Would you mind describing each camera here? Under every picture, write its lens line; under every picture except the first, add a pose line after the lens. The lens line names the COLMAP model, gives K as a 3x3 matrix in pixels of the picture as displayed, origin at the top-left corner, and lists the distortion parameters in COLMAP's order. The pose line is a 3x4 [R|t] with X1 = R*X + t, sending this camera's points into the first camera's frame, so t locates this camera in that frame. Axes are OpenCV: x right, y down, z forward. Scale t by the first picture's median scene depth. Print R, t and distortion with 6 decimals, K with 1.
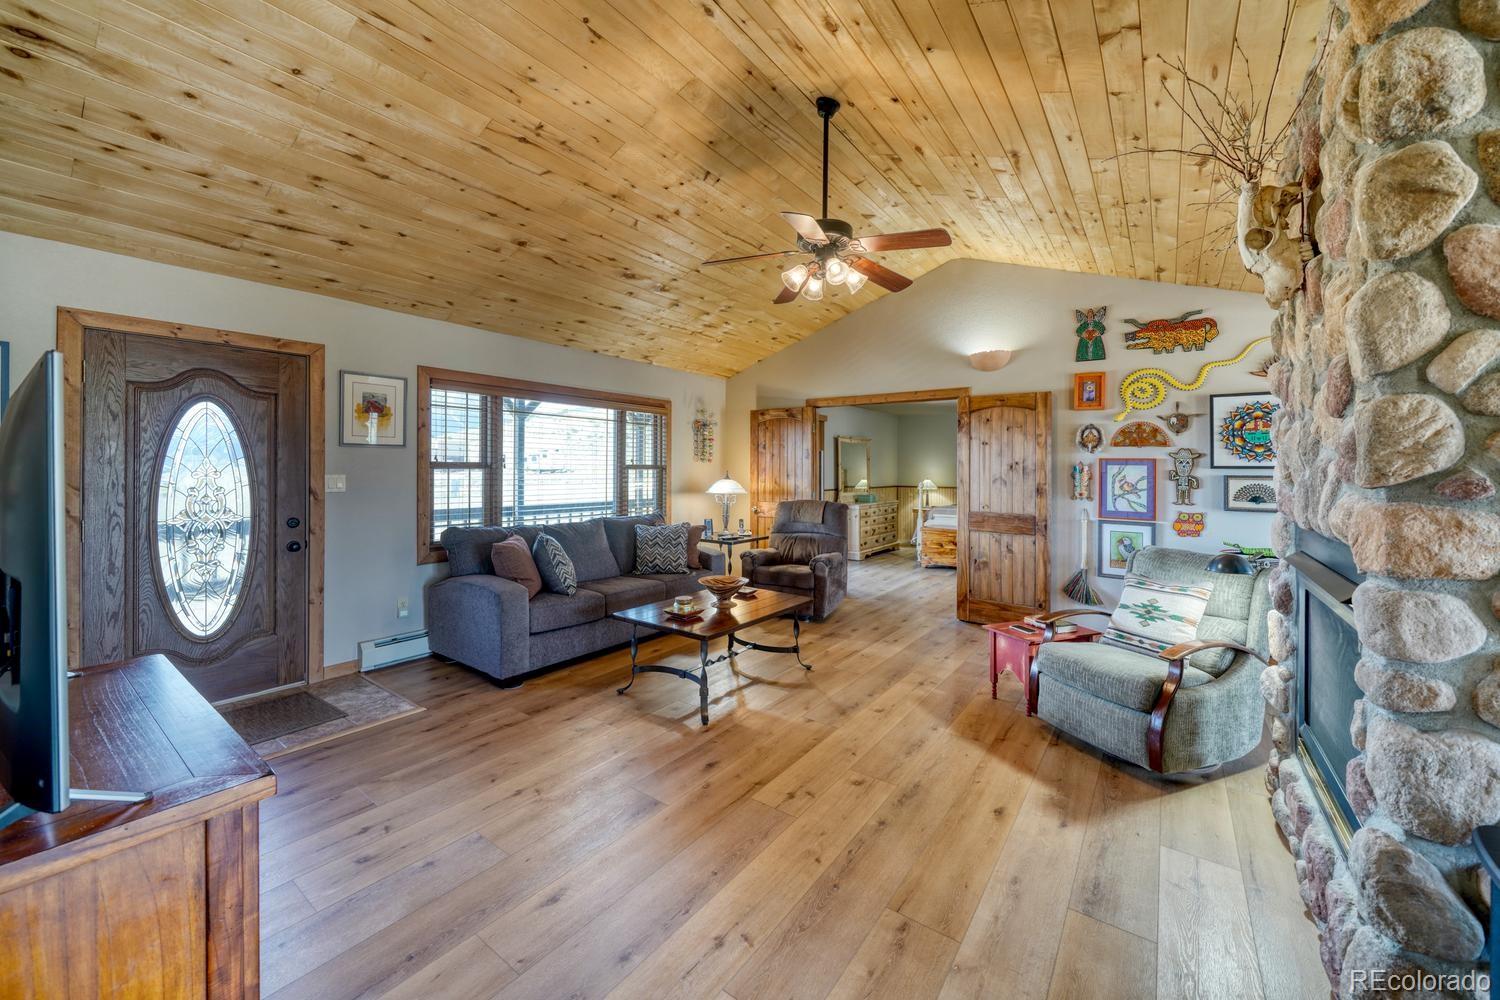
lens RADIAL K [[570.2, 0, 728.9], [0, 570.2, 467.3], [0, 0, 1]] dist [-0.004768, 0.000295]
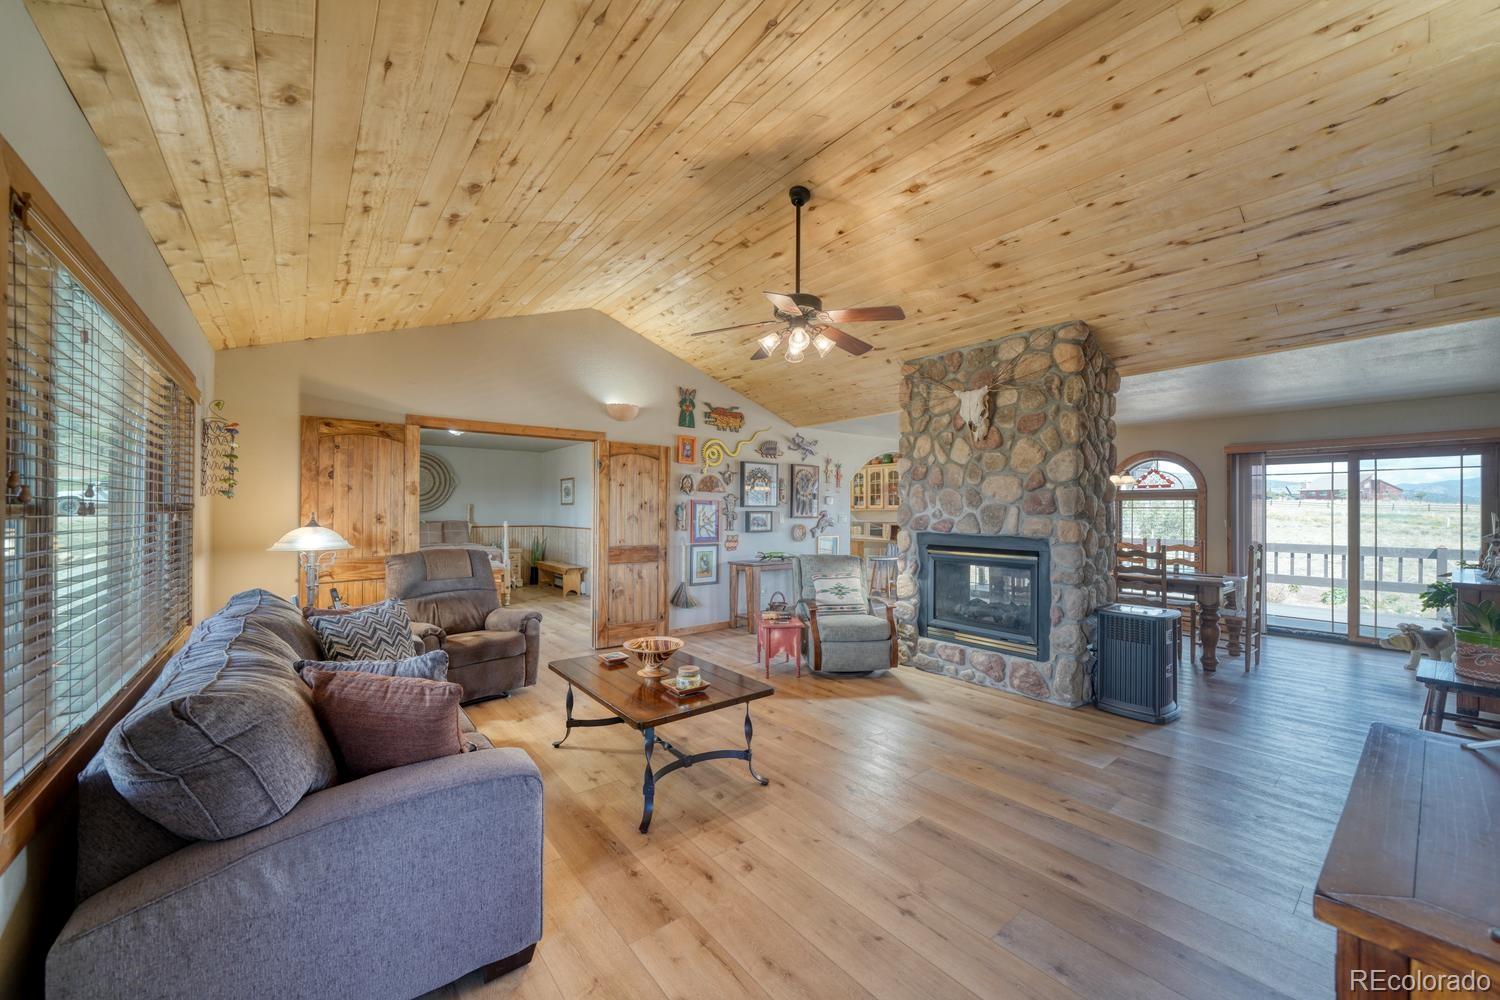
lens RADIAL K [[570.2, 0, 748.8], [0, 570.2, 491.2], [0, 0, 1]] dist [-0.004768, 0.000295]
pose [[0.237831, 0.024243, 0.971004, -0.698092], [-0.001702, 0.999697, -0.024543, -0.002231], [-0.971305, 0.004184, 0.237800, 0.585264]]
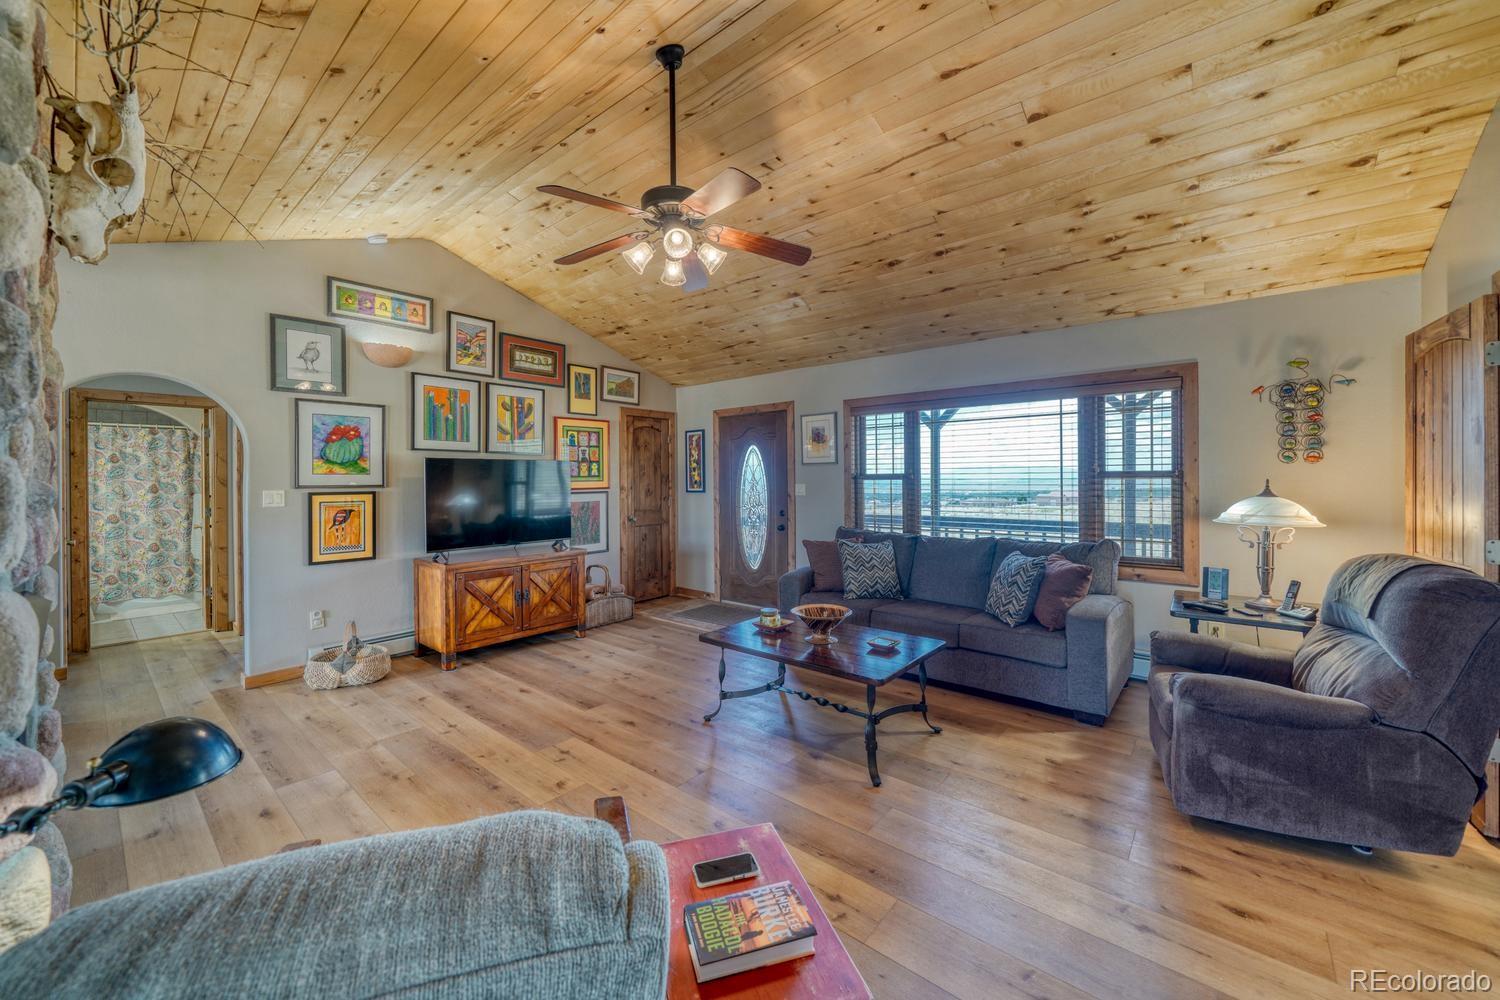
lens RADIAL K [[570.2, 0, 757.2], [0, 570.2, 479.4], [0, 0, 1]] dist [-0.004768, 0.000295]
pose [[-0.035870, -0.011019, -0.999296, 0.724505], [0.004982, 0.999925, -0.011205, 0.014076], [0.999344, -0.005380, -0.035812, 0.815611]]
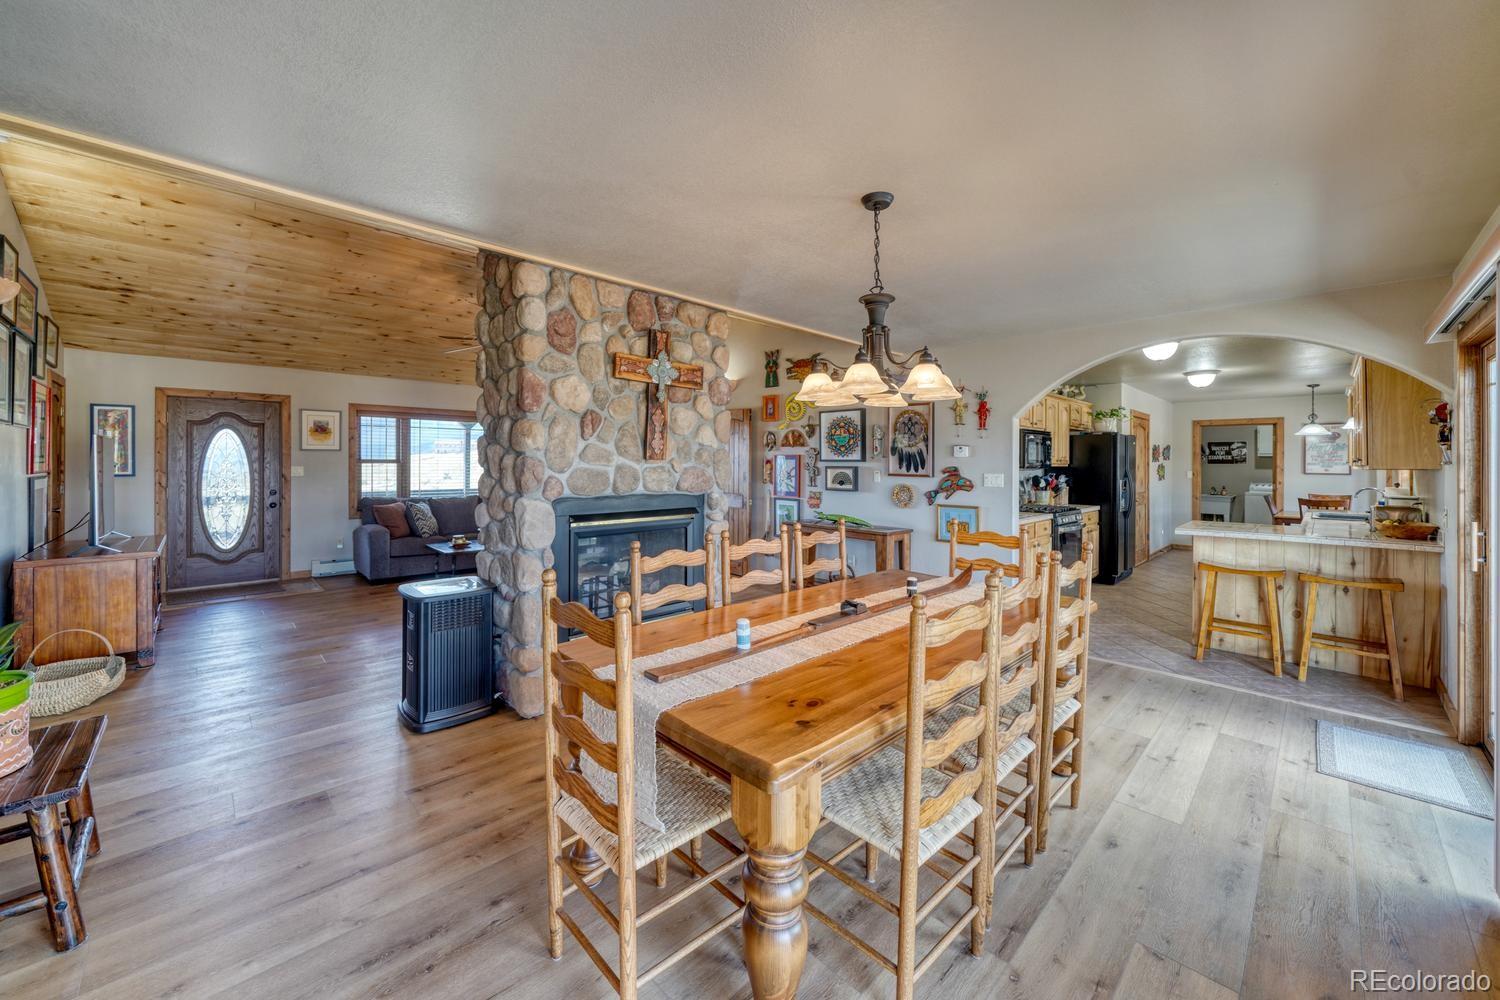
lens RADIAL K [[570.2, 0, 736.1], [0, 570.2, 463.2], [0, 0, 1]] dist [-0.004768, 0.000295]
pose [[0.986020, -0.003169, -0.166594, 0.857537], [0.002999, 0.999995, -0.001273, 0.007492], [0.166598, 0.000756, 0.986025, -0.479338]]
